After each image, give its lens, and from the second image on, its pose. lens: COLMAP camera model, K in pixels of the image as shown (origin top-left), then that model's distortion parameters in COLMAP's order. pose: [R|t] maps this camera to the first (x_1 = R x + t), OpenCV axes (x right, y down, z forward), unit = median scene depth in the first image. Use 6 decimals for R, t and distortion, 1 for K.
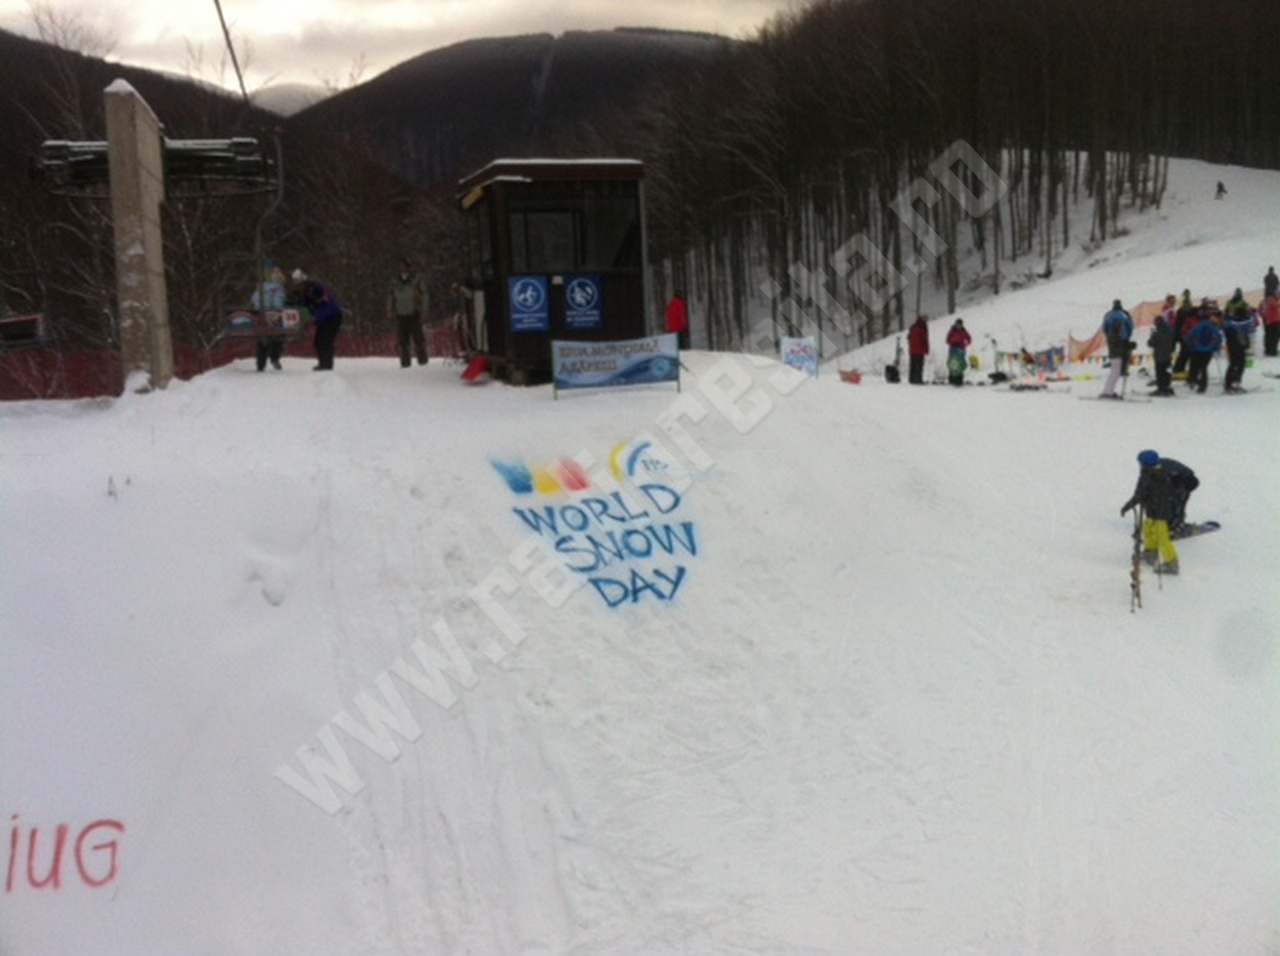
lens RADIAL K [[1427.0, 0, 640.0], [0, 1427.0, 478.0], [0, 0, 1]] dist [0.002985, -0.001650]
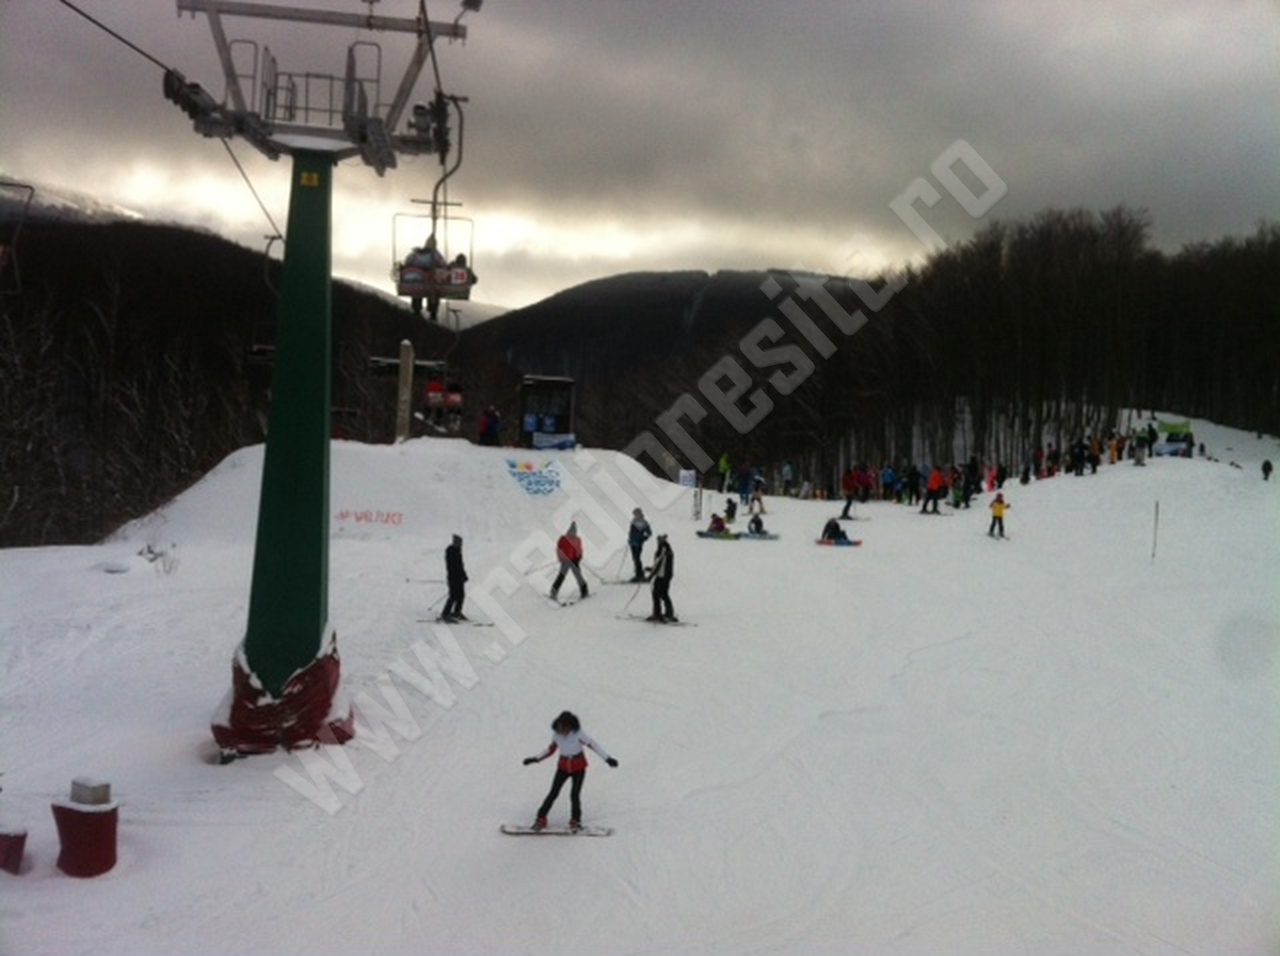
lens RADIAL K [[1427.0, 0, 640.0], [0, 1427.0, 478.0], [0, 0, 1]] dist [0.002985, -0.001650]
pose [[0.991366, 0.079684, -0.104135, 0.475681], [-0.094810, 0.984209, -0.149480, 0.423387], [0.090580, 0.158062, 0.983266, -1.932265]]
